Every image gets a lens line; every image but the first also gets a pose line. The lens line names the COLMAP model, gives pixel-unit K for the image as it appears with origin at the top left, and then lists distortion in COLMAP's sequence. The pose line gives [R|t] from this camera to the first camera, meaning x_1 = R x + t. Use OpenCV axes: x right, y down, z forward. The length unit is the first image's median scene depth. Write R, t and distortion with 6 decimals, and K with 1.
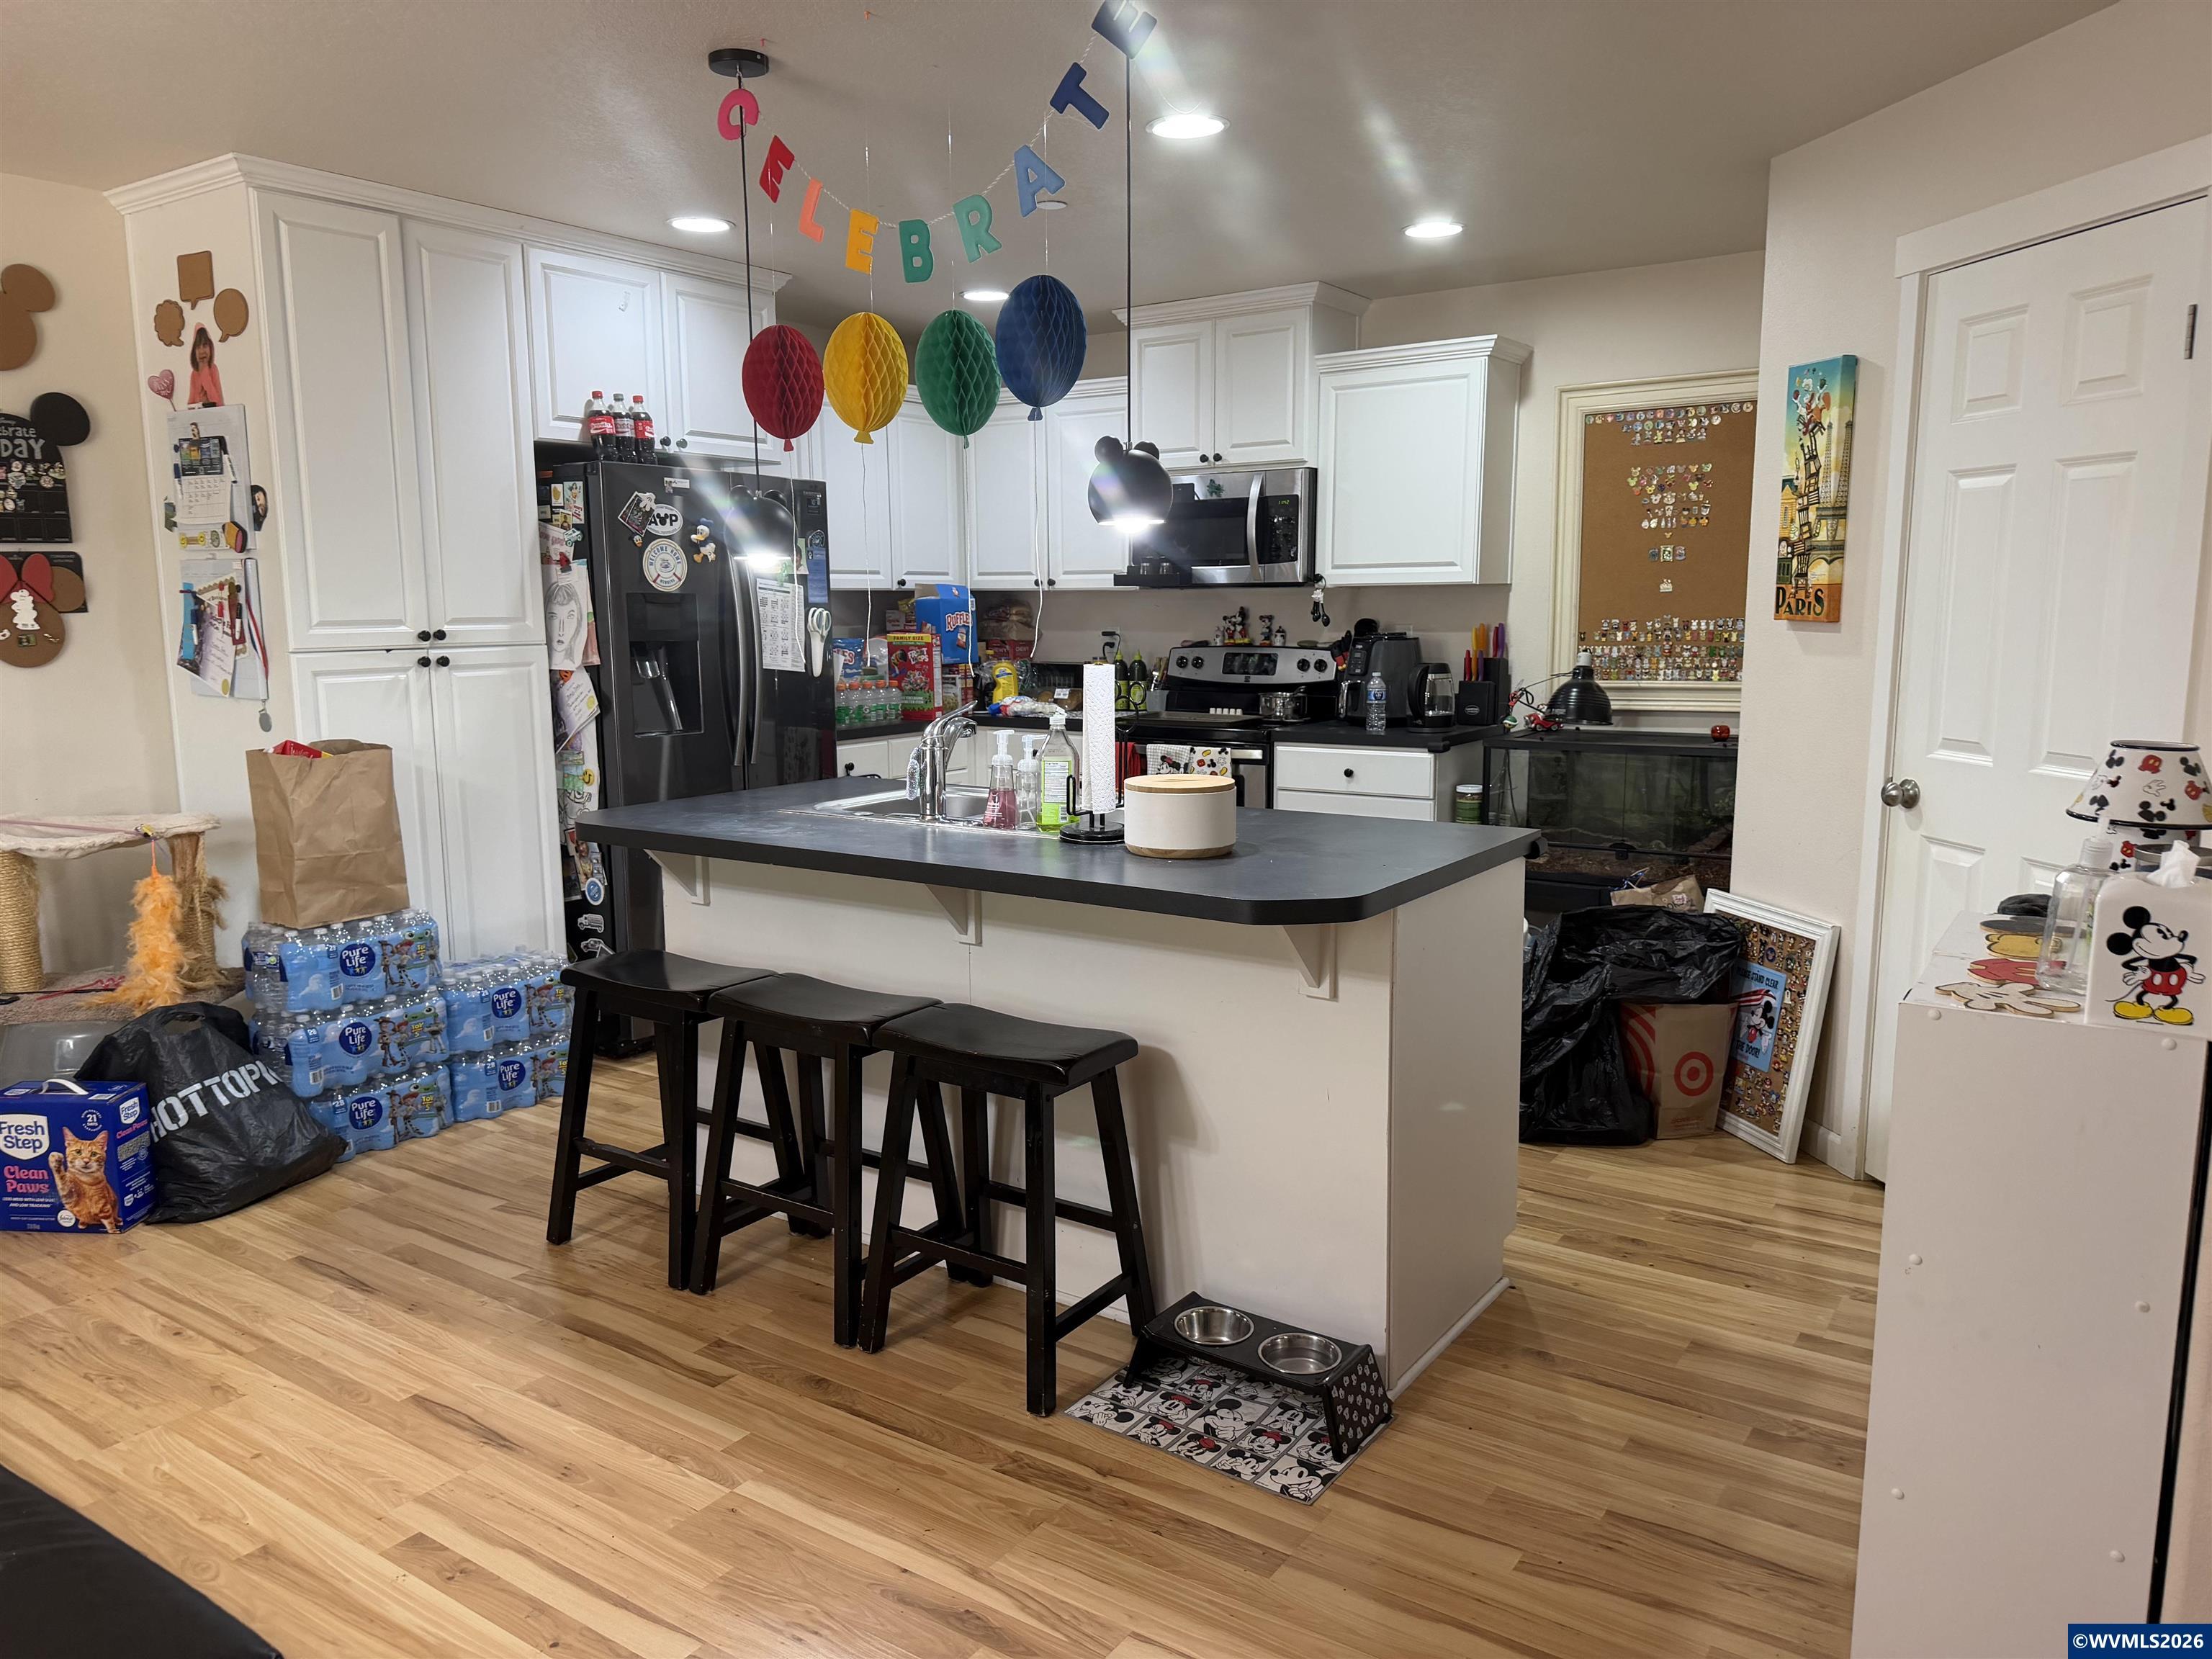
lens RADIAL K [[1543.9, 0, 1103.8], [0, 1543.9, 827.0], [0, 0, 1]] dist [0.032074, -0.035605]
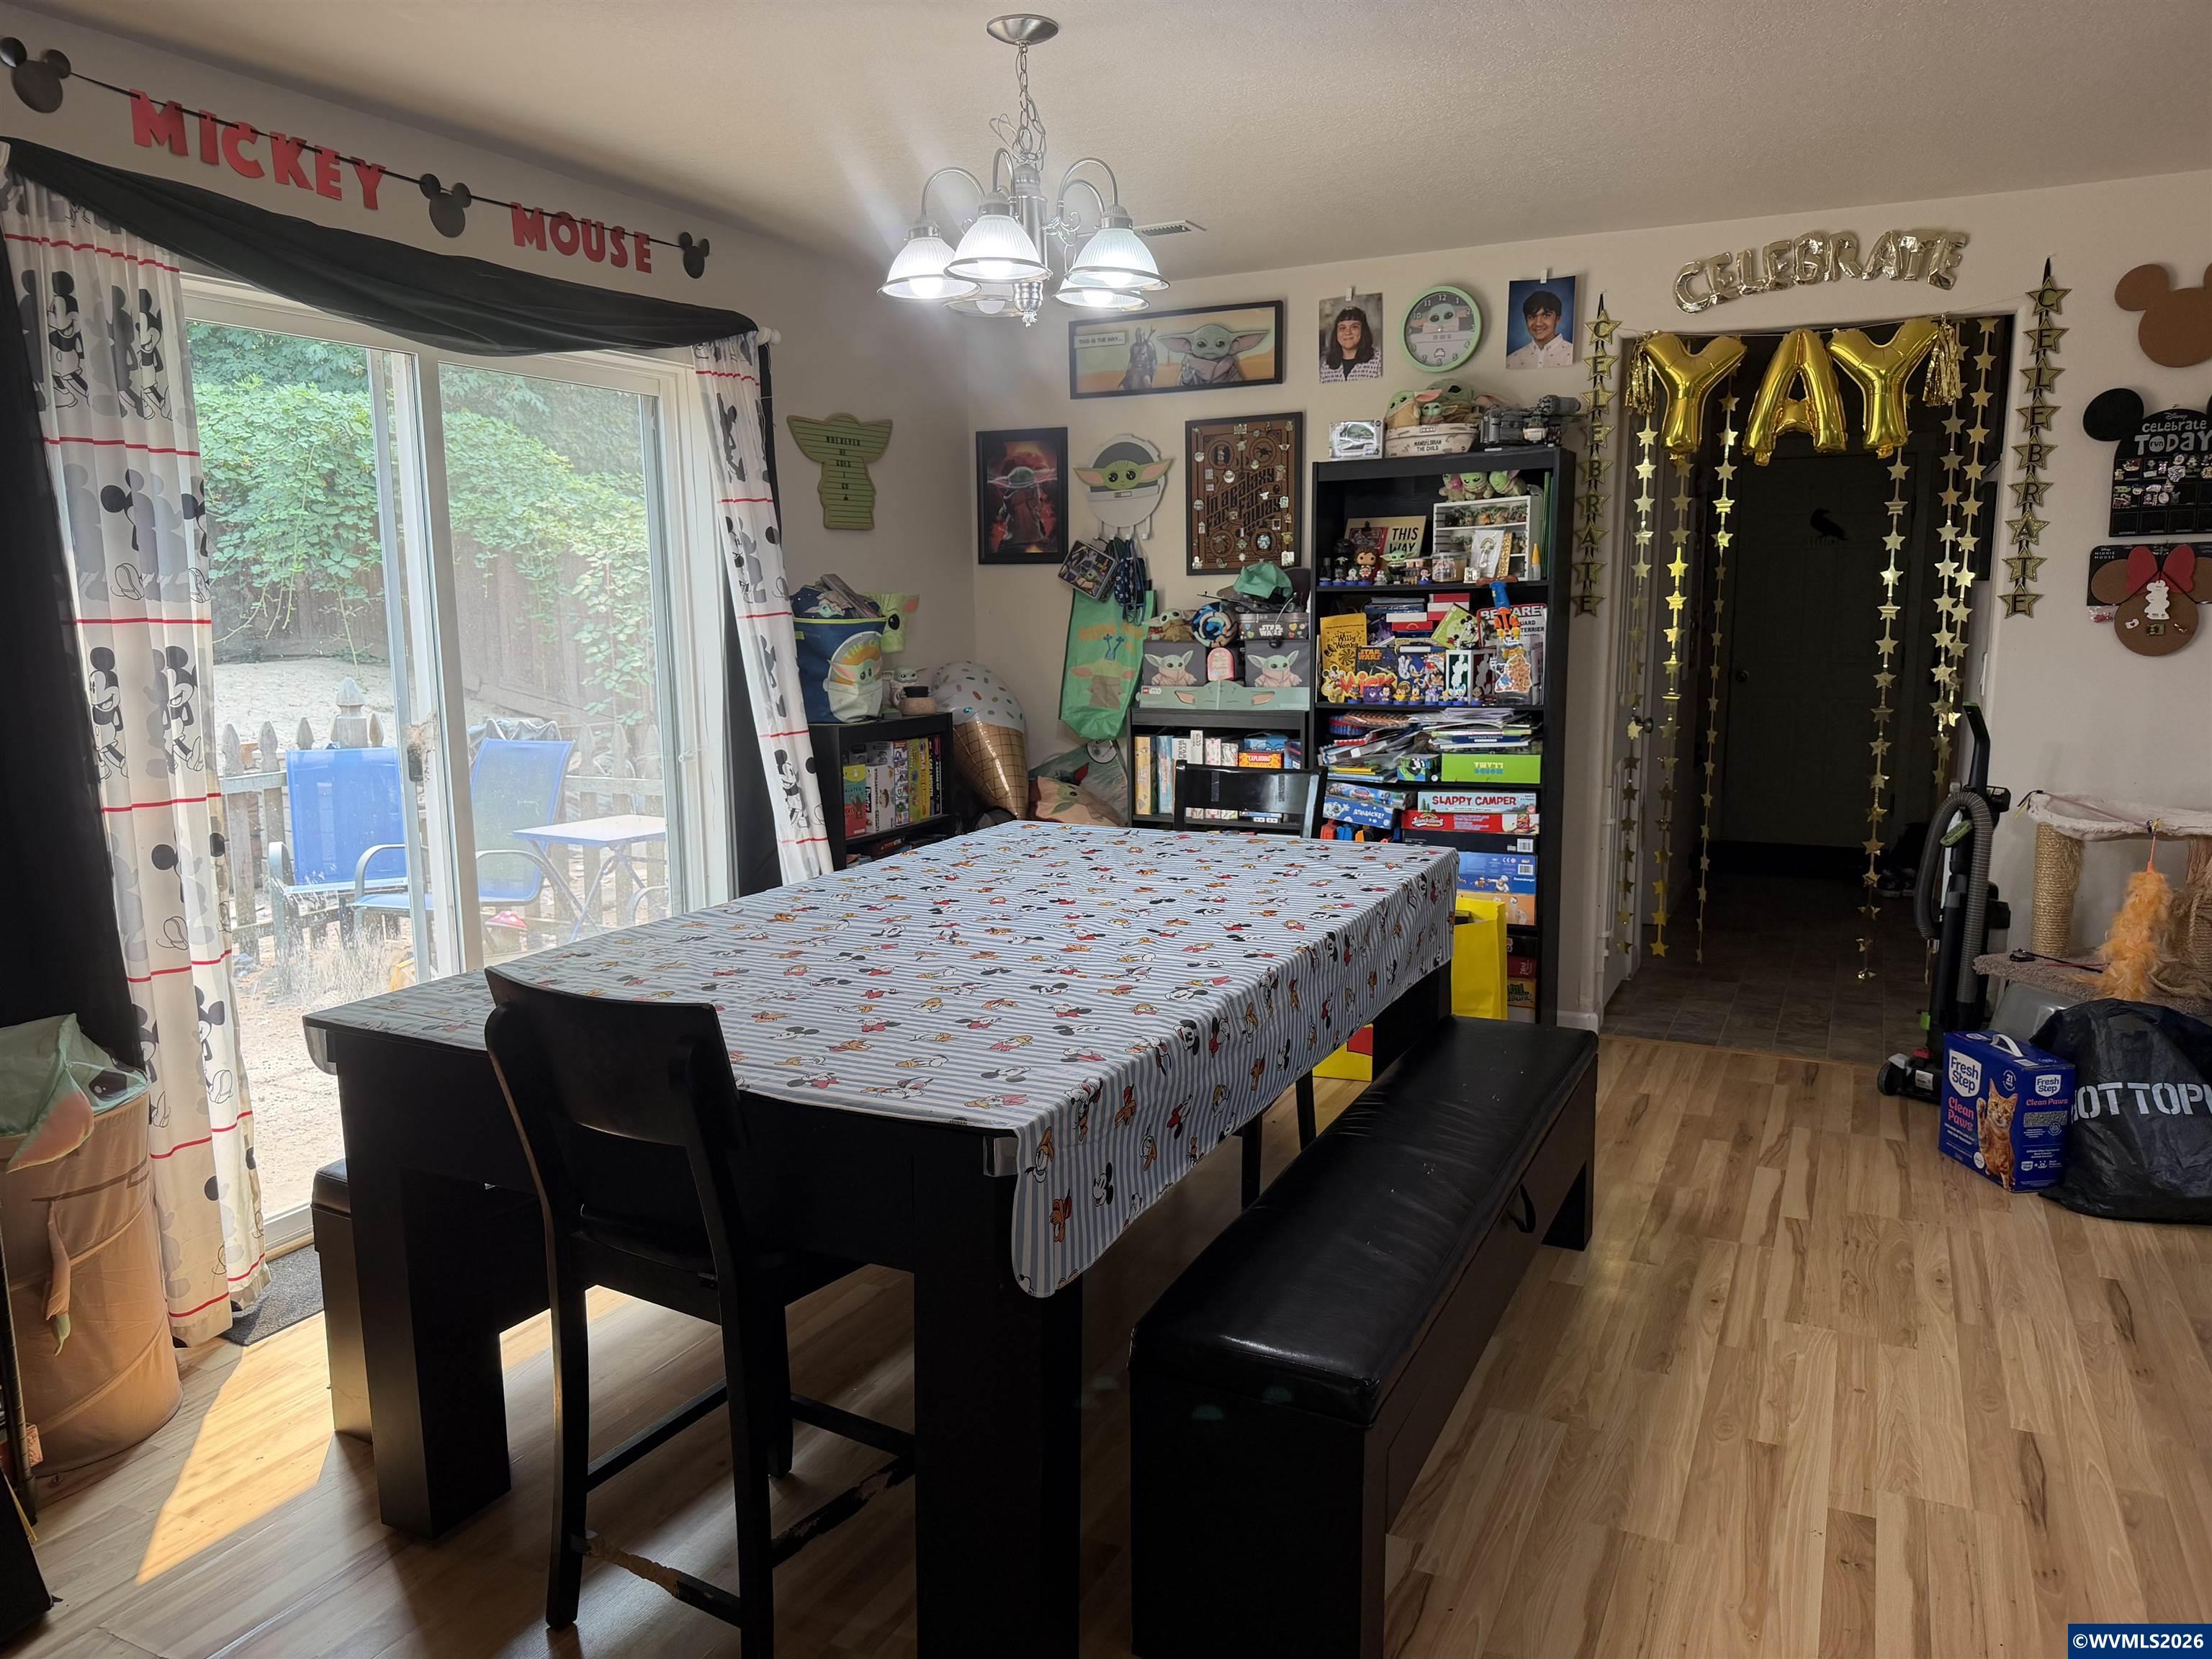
lens RADIAL K [[1543.9, 0, 1103.0], [0, 1543.9, 840.9], [0, 0, 1]] dist [0.032074, -0.035605]
pose [[0.148858, 0.160415, -0.975760, 0.267319], [-0.138293, 0.980434, 0.140086, -0.035661], [0.979141, 0.114088, 0.168129, 0.185164]]
